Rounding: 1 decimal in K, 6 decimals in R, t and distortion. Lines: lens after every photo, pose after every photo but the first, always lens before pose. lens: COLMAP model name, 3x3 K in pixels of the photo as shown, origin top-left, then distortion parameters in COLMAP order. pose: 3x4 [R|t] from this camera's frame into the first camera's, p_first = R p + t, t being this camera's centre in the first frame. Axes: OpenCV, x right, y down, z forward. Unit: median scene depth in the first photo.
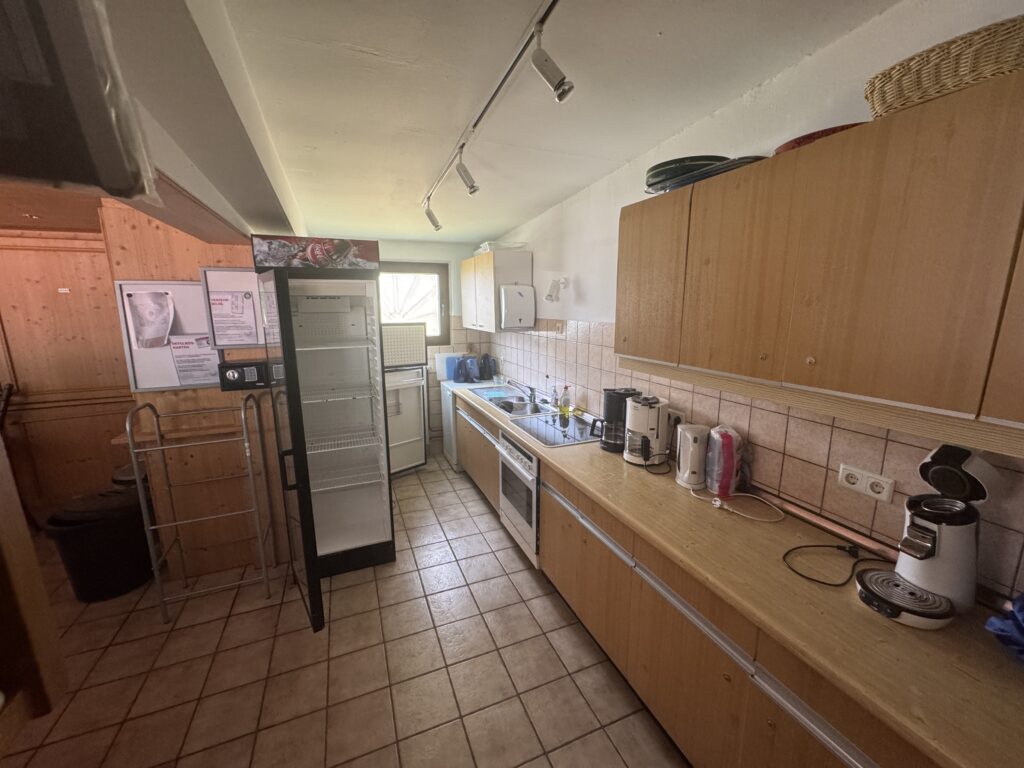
lens RADIAL K [[407.4, 0, 508.8], [0, 407.4, 381.5], [0, 0, 1]] dist [-0.004079, 0.000703]
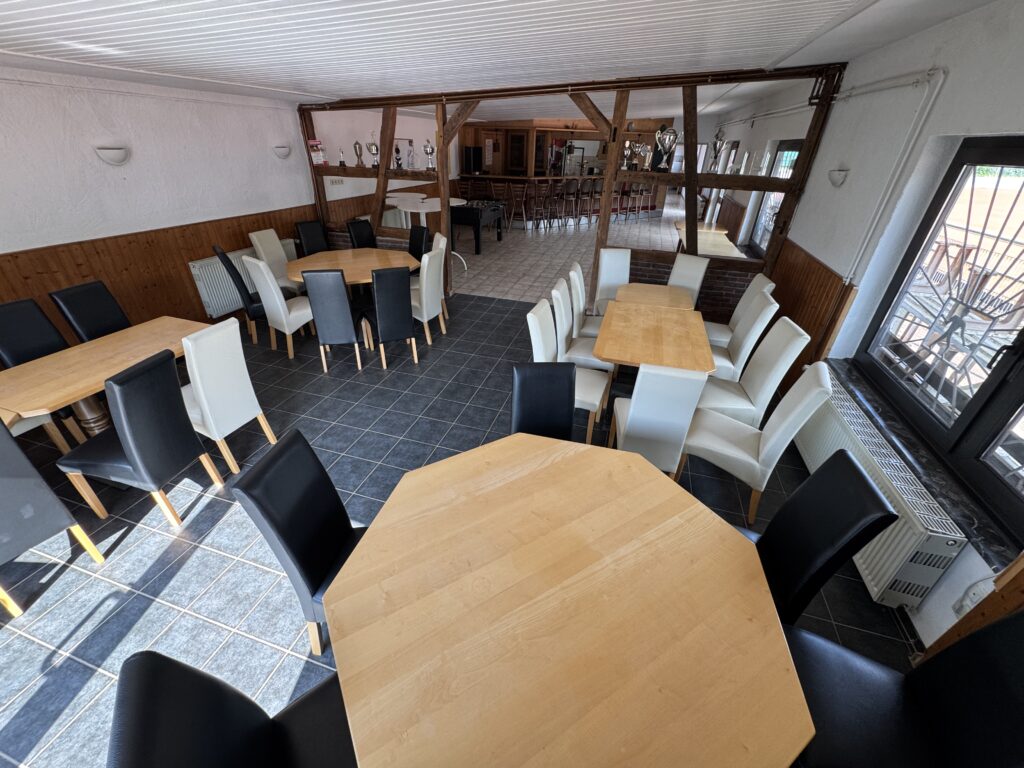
lens RADIAL K [[407.4, 0, 510.6], [0, 407.4, 381.9], [0, 0, 1]] dist [-0.004079, 0.000703]
pose [[0.629027, -0.377939, 0.679329, -4.678272], [0.120733, 0.910757, 0.394899, 0.315881], [-0.767951, -0.166384, 0.618520, -1.948437]]
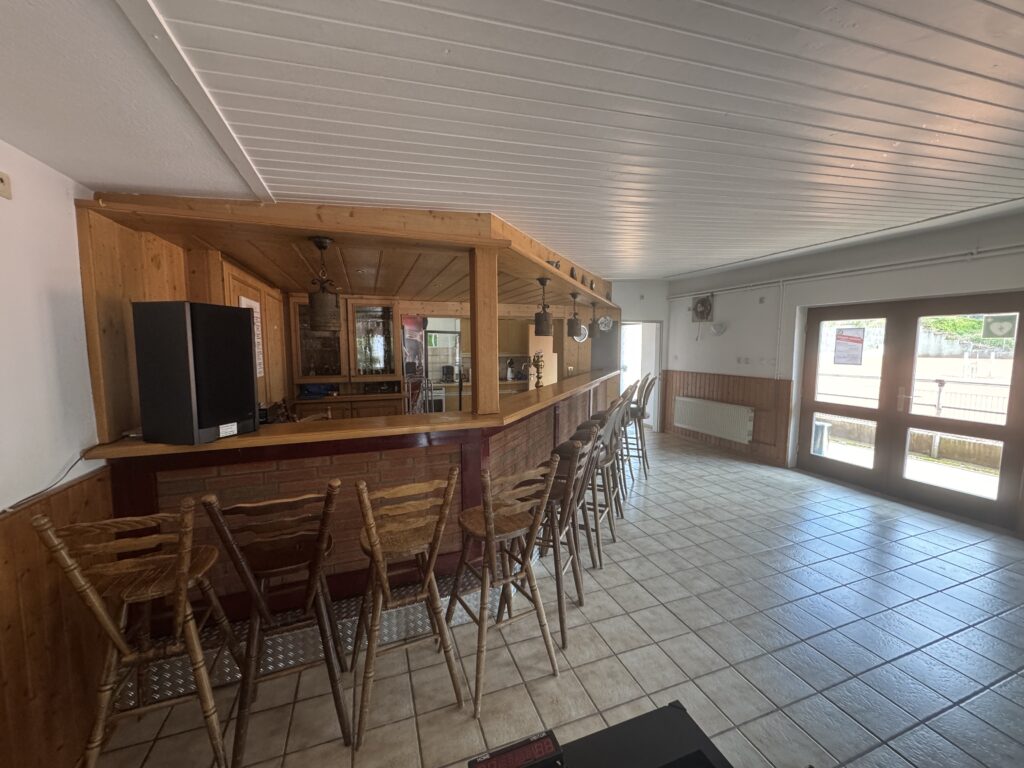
lens RADIAL K [[407.4, 0, 510.8], [0, 407.4, 383.9], [0, 0, 1]] dist [-0.004079, 0.000703]
pose [[0.046476, -0.092956, 0.994585, -2.465115], [0.192374, 0.977856, 0.082403, -0.003139], [-0.980220, 0.187503, 0.063329, 0.196555]]
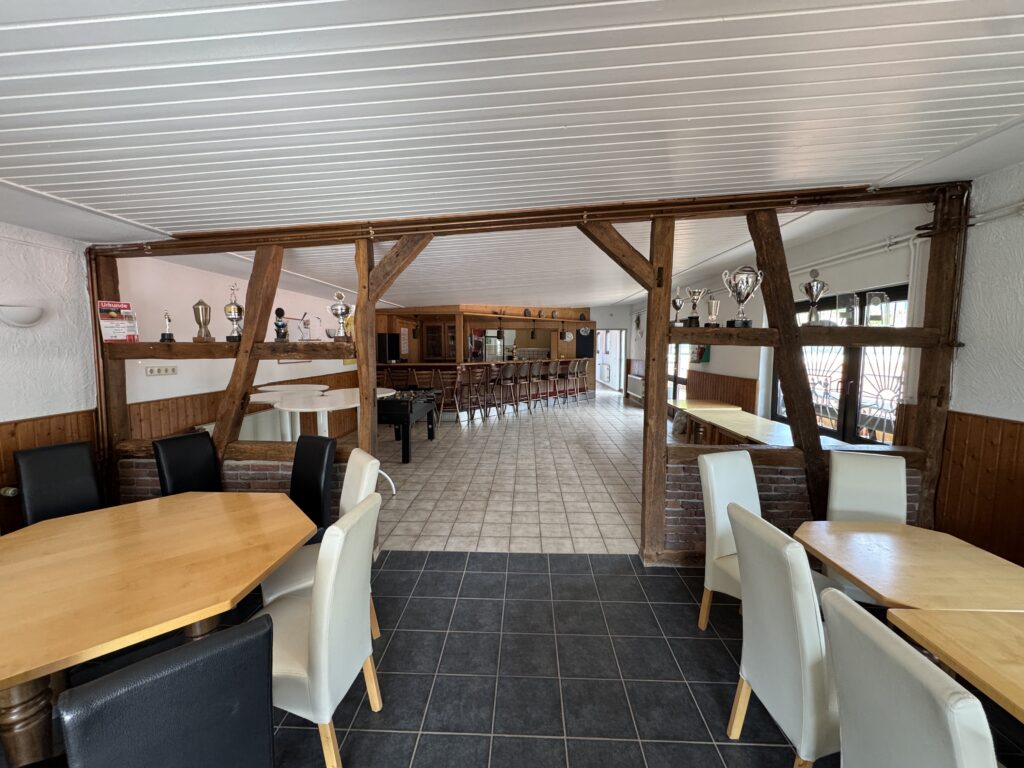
lens RADIAL K [[407.4, 0, 511.6], [0, 407.4, 383.0], [0, 0, 1]] dist [-0.004079, 0.000703]
pose [[0.412774, -0.079821, 0.907329, -4.081853], [0.172712, 0.984939, 0.008076, 0.298318], [-0.894309, 0.153373, 0.420344, -1.199605]]
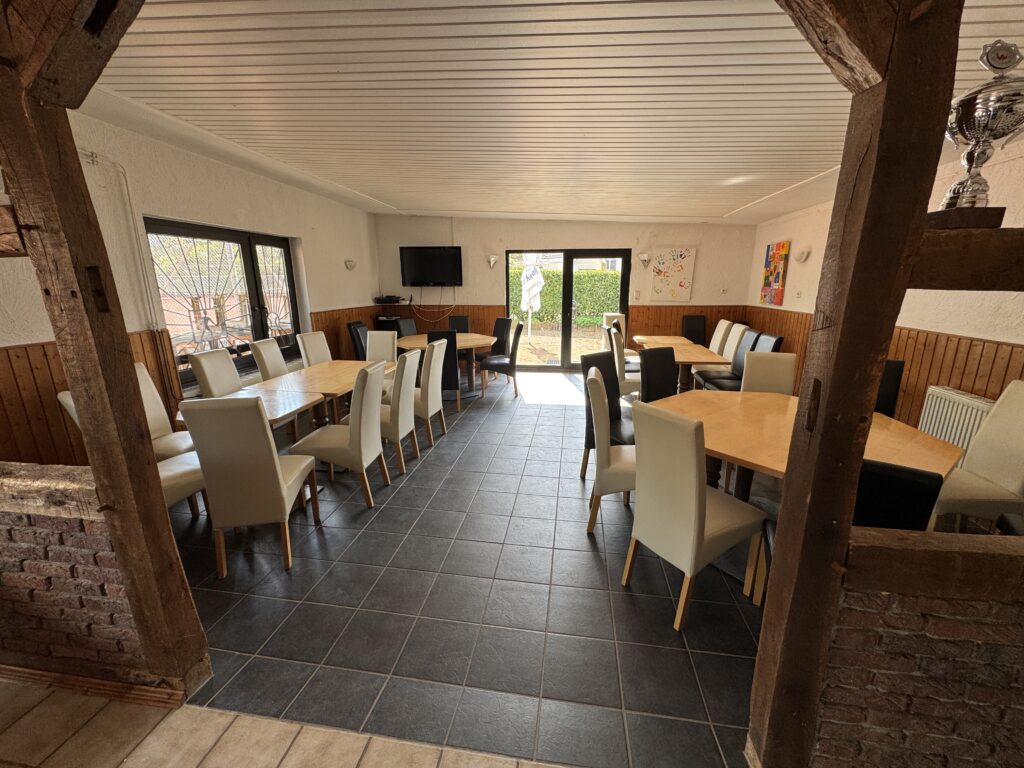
lens RADIAL K [[407.4, 0, 511.0], [0, 407.4, 382.8], [0, 0, 1]] dist [-0.004079, 0.000703]
pose [[-0.514449, 0.211374, -0.831062, -2.880743], [-0.157578, 0.929338, 0.333915, 0.190537], [0.842918, 0.302739, -0.444789, -0.524018]]
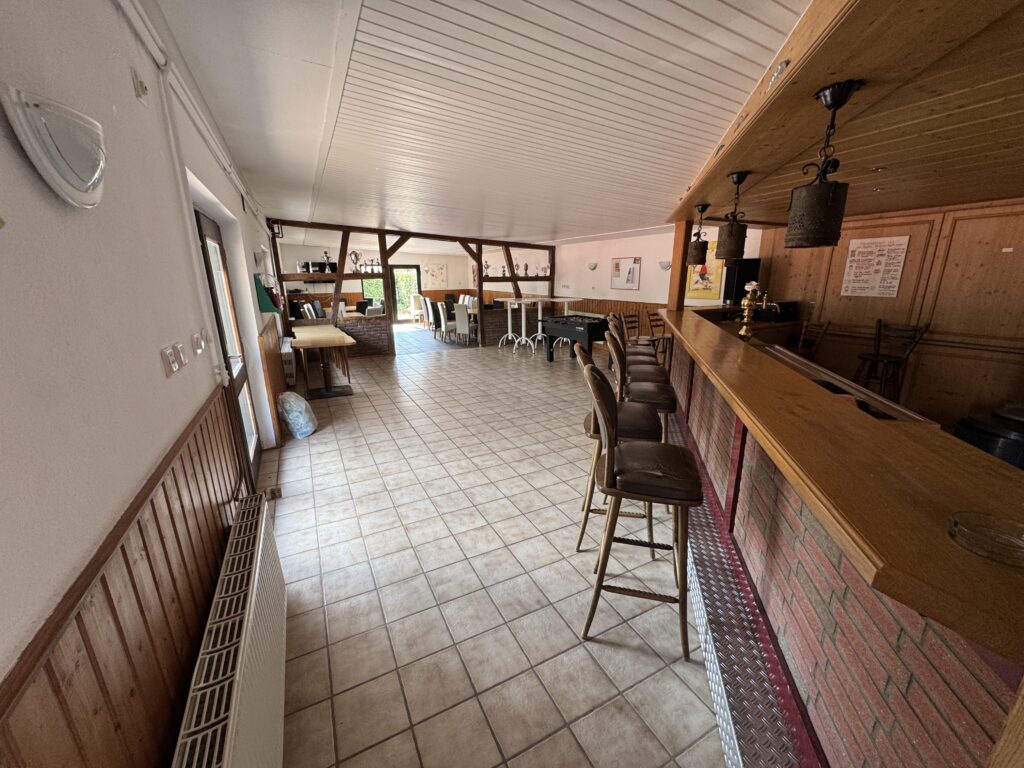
lens RADIAL K [[407.4, 0, 510.5], [0, 407.4, 385.5], [0, 0, 1]] dist [-0.004079, 0.000703]
pose [[0.084147, 0.264652, -0.960666, 0.008759], [-0.182206, 0.951917, 0.246282, 0.123858], [0.979653, 0.154315, 0.128322, -0.506585]]
